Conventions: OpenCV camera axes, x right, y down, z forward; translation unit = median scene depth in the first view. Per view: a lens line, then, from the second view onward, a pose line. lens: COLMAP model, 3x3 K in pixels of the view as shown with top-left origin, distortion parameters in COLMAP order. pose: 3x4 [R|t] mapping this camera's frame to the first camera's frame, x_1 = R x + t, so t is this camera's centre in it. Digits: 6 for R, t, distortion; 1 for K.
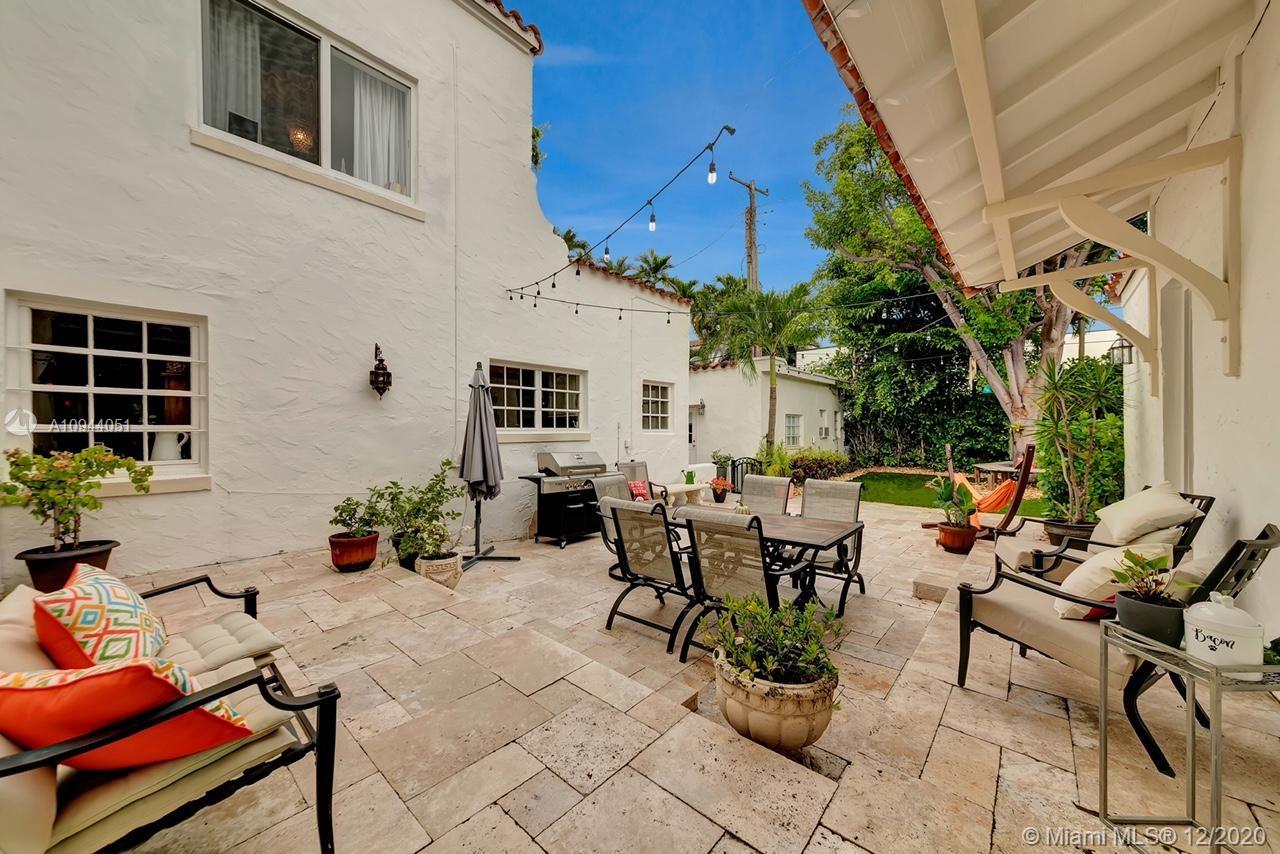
lens RADIAL K [[471.1, 0, 642.2], [0, 471.1, 430.8], [0, 0, 1]] dist [-0.000868, 0.000005]
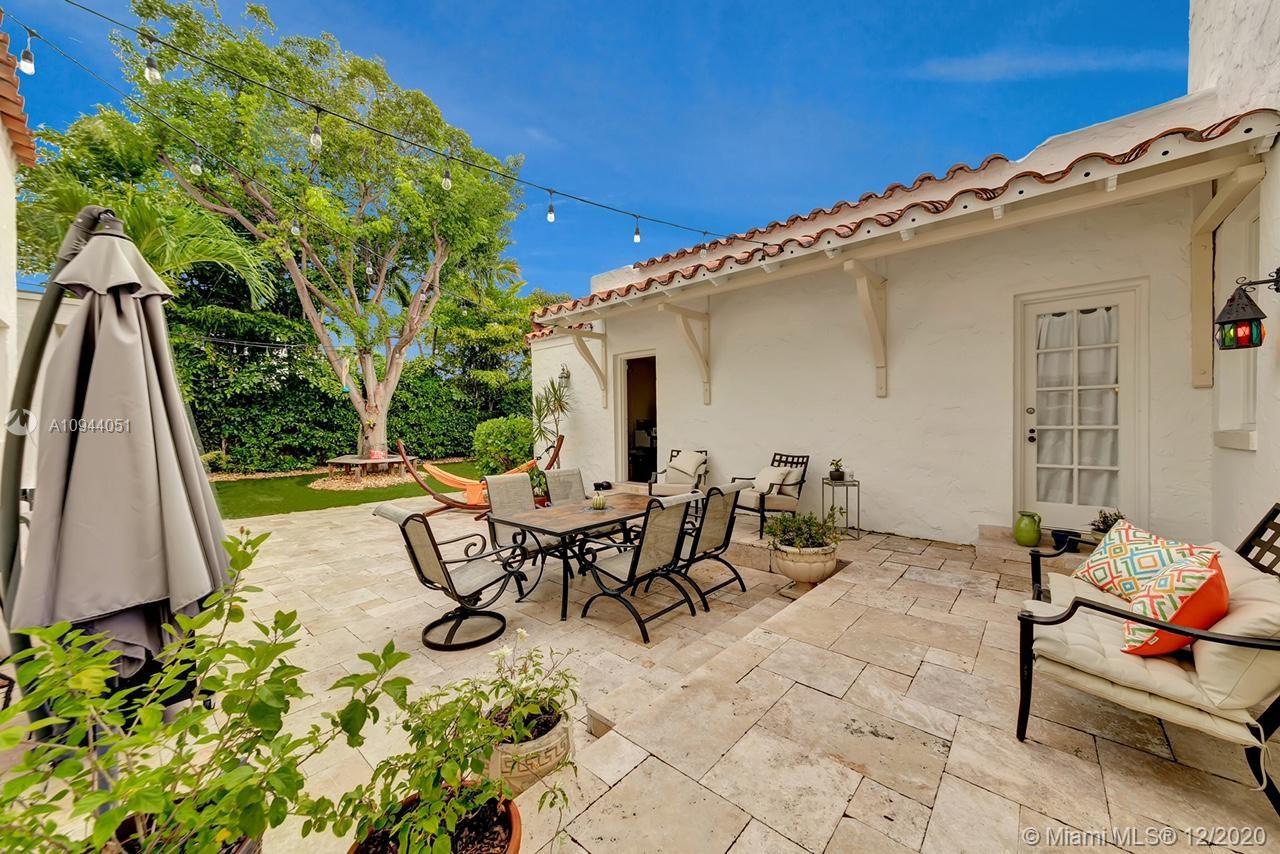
lens RADIAL K [[471.1, 0, 642.2], [0, 471.1, 430.8], [0, 0, 1]] dist [-0.000868, 0.000005]
pose [[-0.016555, -0.016462, 0.999727, -1.116552], [0.009430, 0.999817, 0.016619, -0.011346], [-0.999818, 0.009703, -0.016396, 1.145952]]
